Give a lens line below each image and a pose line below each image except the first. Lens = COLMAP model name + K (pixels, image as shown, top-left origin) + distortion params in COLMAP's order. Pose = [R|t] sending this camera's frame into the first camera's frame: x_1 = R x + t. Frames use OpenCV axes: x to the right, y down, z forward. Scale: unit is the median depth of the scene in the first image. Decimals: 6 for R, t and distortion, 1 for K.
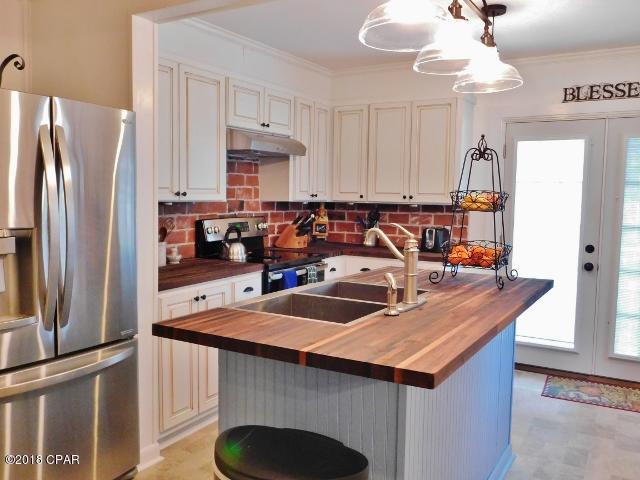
lens RADIAL K [[562.0, 0, 320.0], [0, 562.0, 240.0], [0, 0, 1]] dist [-0.003385, -0.007723]
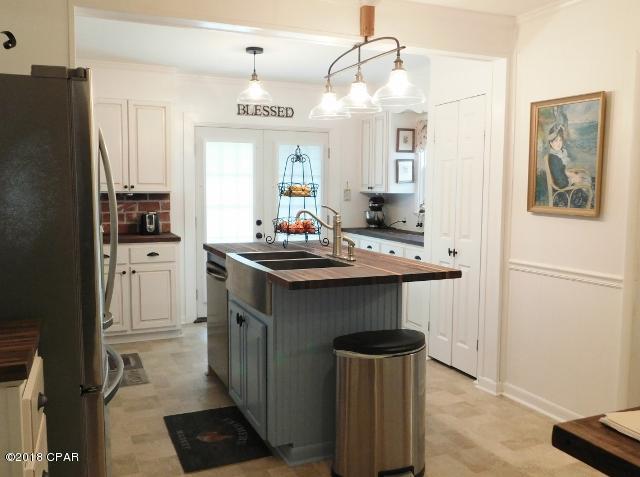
lens RADIAL K [[562.0, 0, 320.0], [0, 562.0, 238.5], [0, 0, 1]] dist [-0.003385, -0.007723]
pose [[0.584873, -0.085870, 0.806567, -0.570132], [0.066889, 0.996100, 0.057545, -0.015527], [-0.808362, 0.020294, 0.588335, 0.059152]]
